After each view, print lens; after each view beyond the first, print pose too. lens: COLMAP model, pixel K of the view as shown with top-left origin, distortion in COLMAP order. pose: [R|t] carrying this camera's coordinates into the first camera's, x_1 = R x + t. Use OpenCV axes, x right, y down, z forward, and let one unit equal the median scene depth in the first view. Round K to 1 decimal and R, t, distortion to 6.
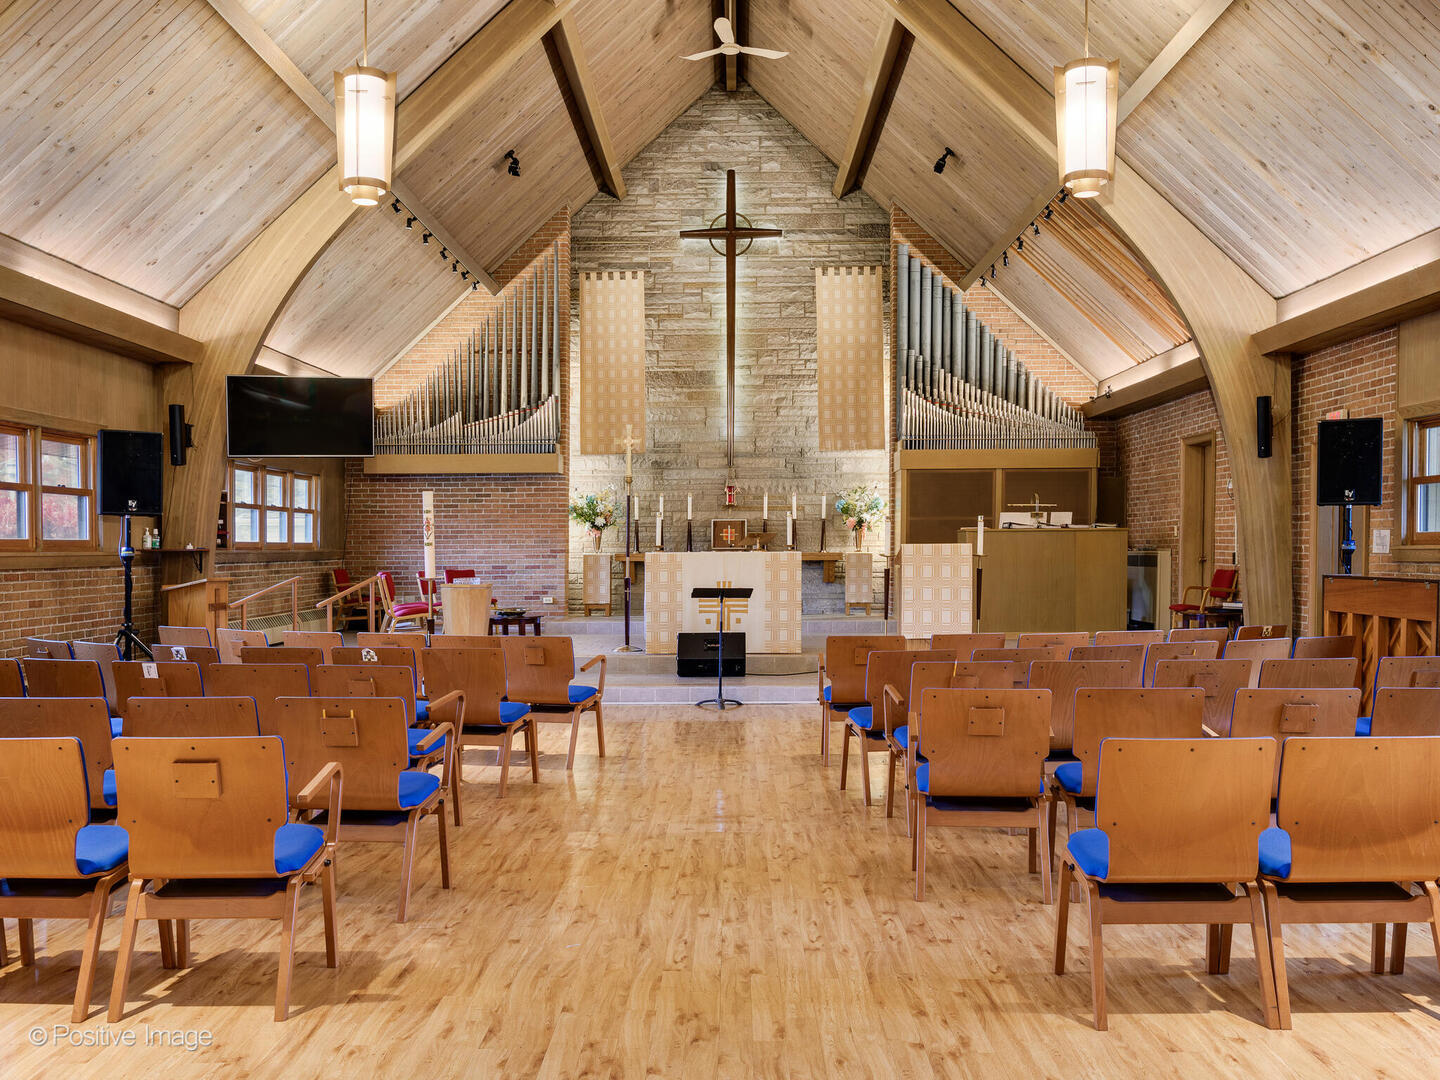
lens RADIAL K [[1625.0, 0, 720.8], [0, 1625.0, 543.9], [0, 0, 1]] dist [0.101155, 0.000000]
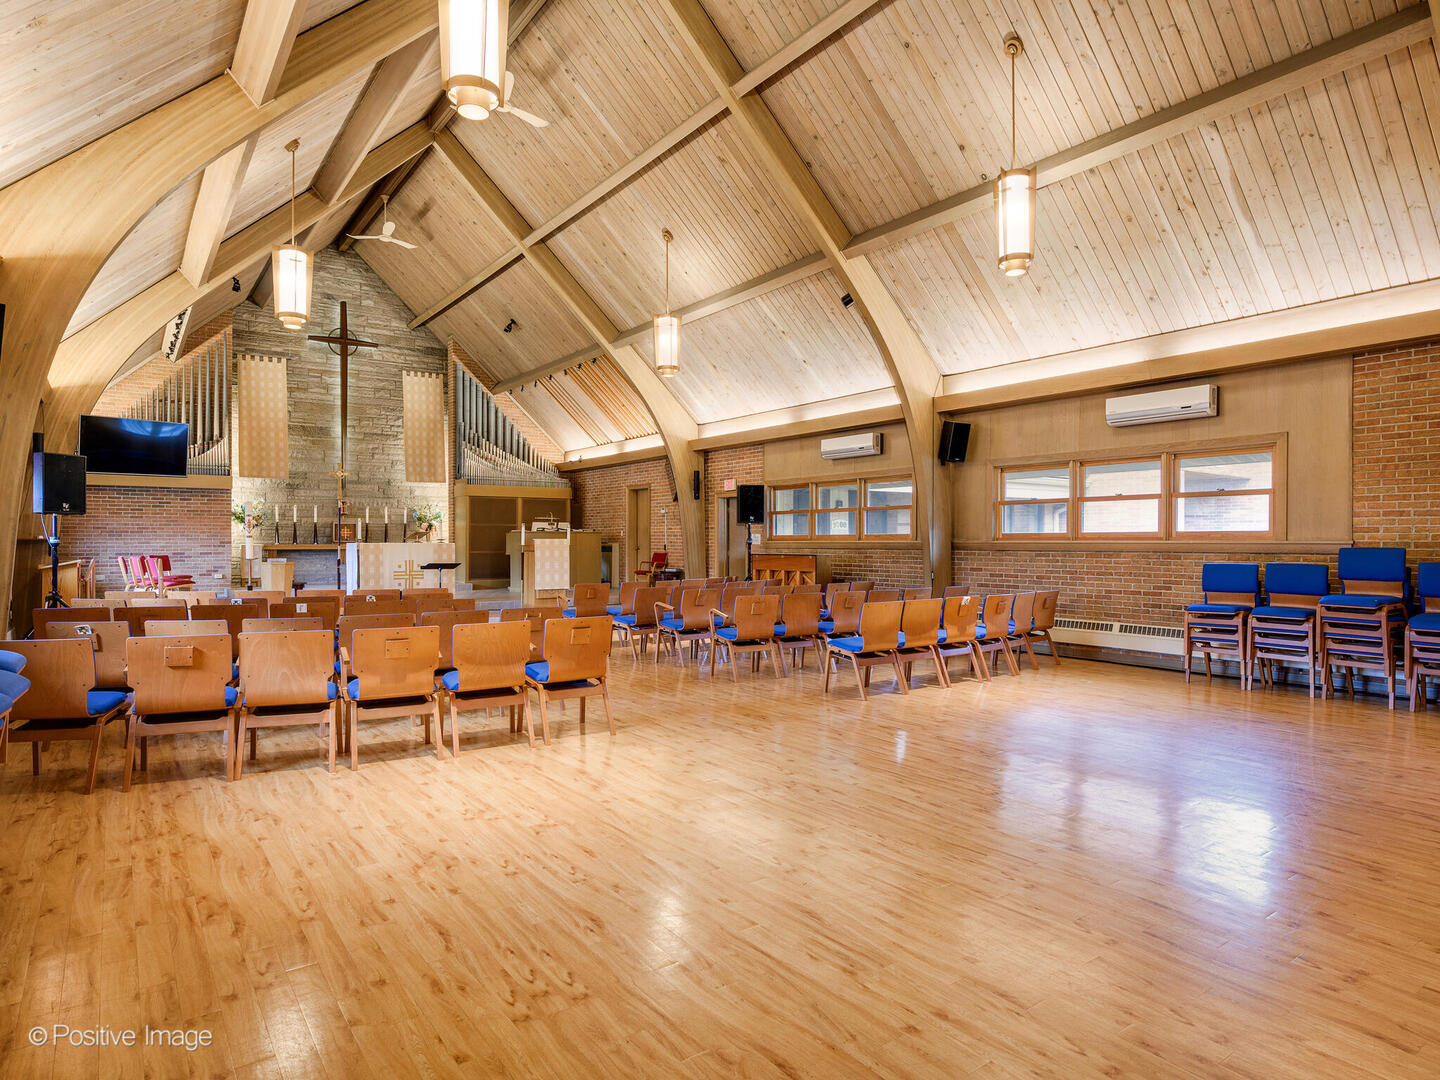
lens RADIAL K [[1625.0, 0, 719.9], [0, 1625.0, 538.3], [0, 0, 1]] dist [0.101155, 0.000000]
pose [[0.668913, 0.009114, 0.743285, -0.937078], [-0.004222, 0.999955, -0.008461, 0.011923], [-0.743329, 0.002522, 0.668921, -0.331611]]
